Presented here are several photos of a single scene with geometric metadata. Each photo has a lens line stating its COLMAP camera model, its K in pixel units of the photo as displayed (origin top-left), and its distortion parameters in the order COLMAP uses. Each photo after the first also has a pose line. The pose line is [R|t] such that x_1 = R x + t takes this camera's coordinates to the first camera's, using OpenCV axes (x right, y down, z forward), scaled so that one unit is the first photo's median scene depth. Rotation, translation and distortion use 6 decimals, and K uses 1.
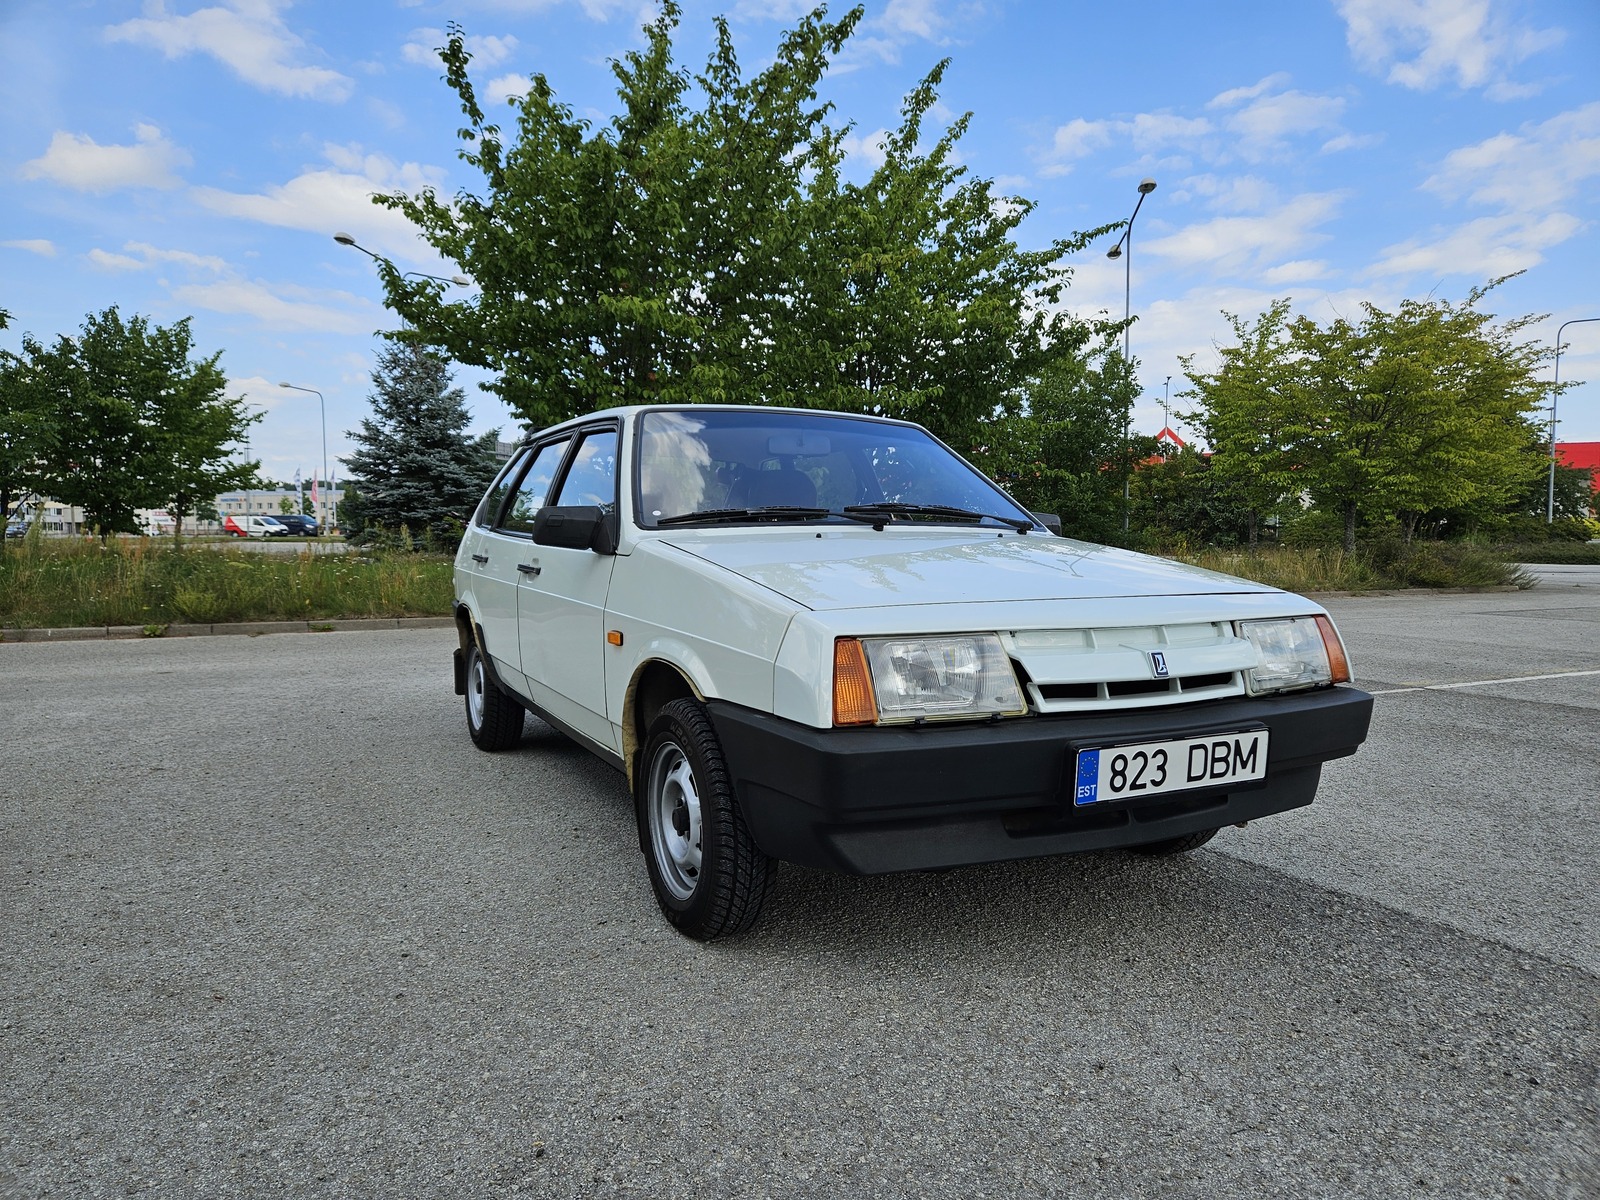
lens RADIAL K [[1081.5, 0, 786.6], [0, 1081.5, 571.1], [0, 0, 1]] dist [0.088990, -0.083002]
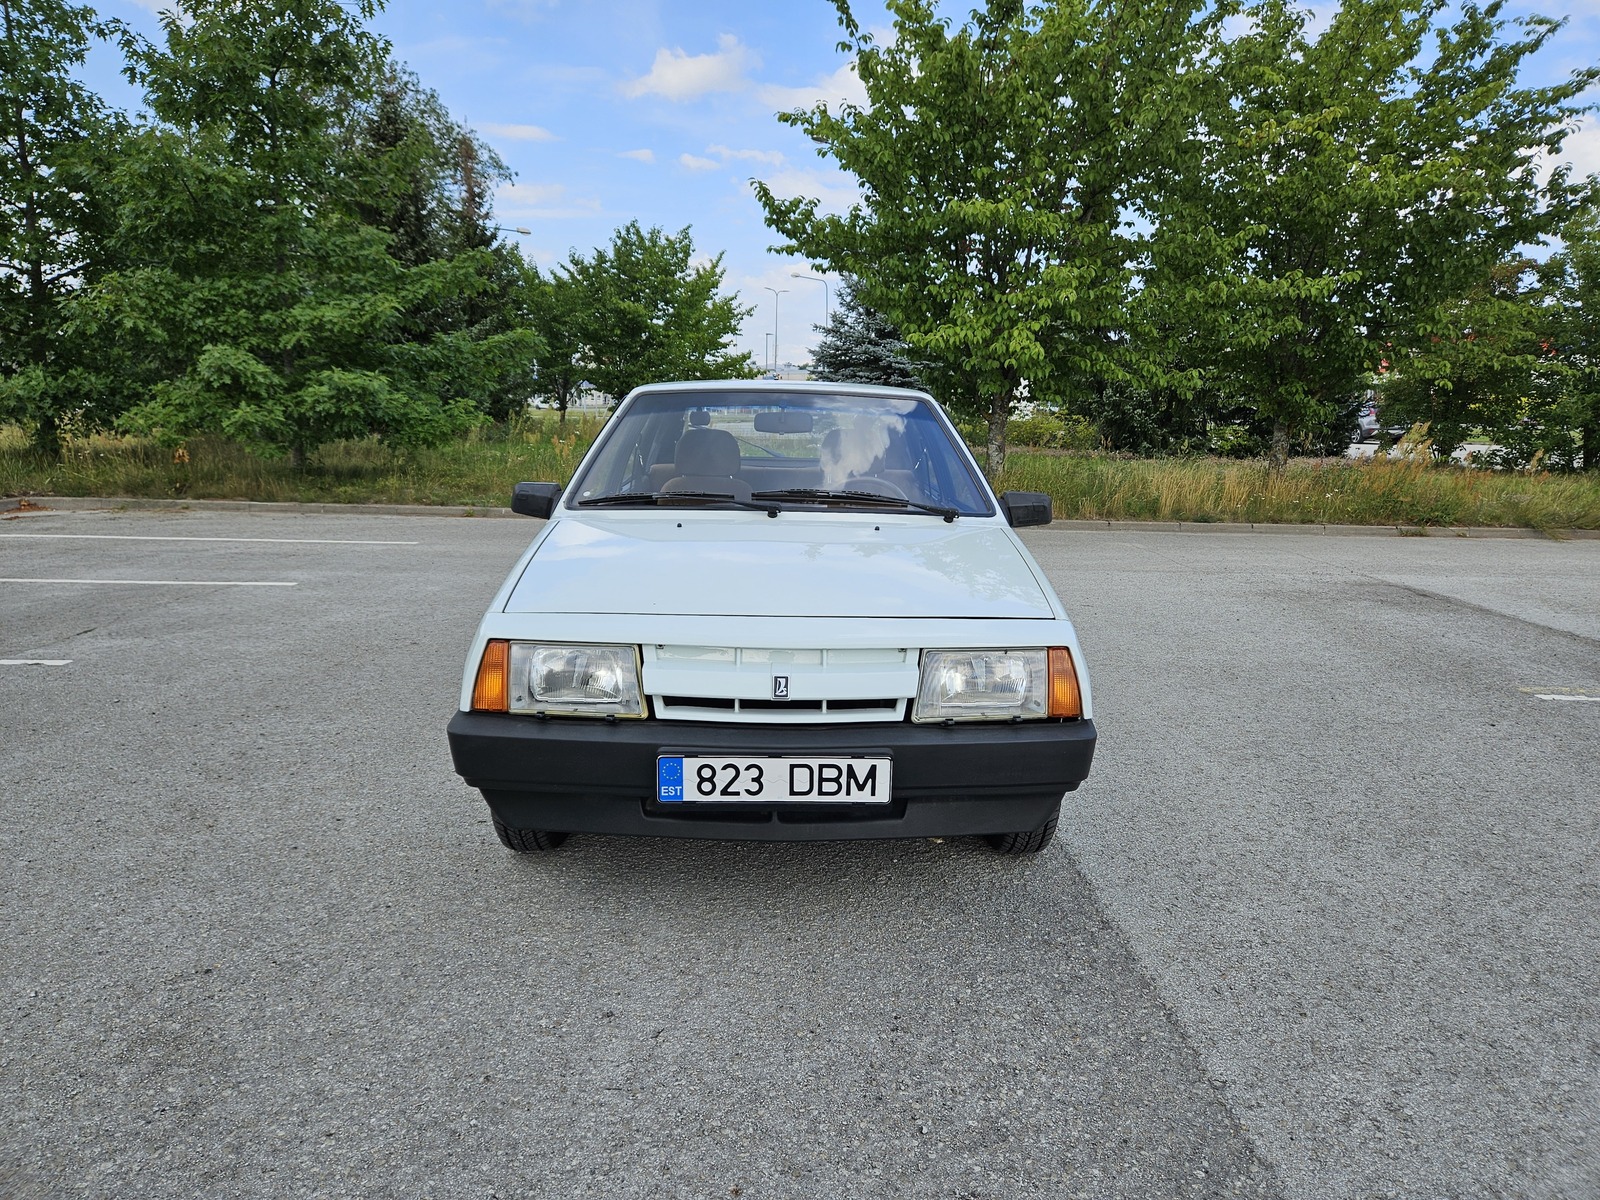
lens RADIAL K [[1081.5, 0, 786.6], [0, 1081.5, 571.1], [0, 0, 1]] dist [0.088990, -0.083002]
pose [[0.896134, 0.080038, -0.436507, 0.151986], [-0.030290, 0.992339, 0.119772, -0.030121], [0.442750, -0.094110, 0.891693, 0.008074]]
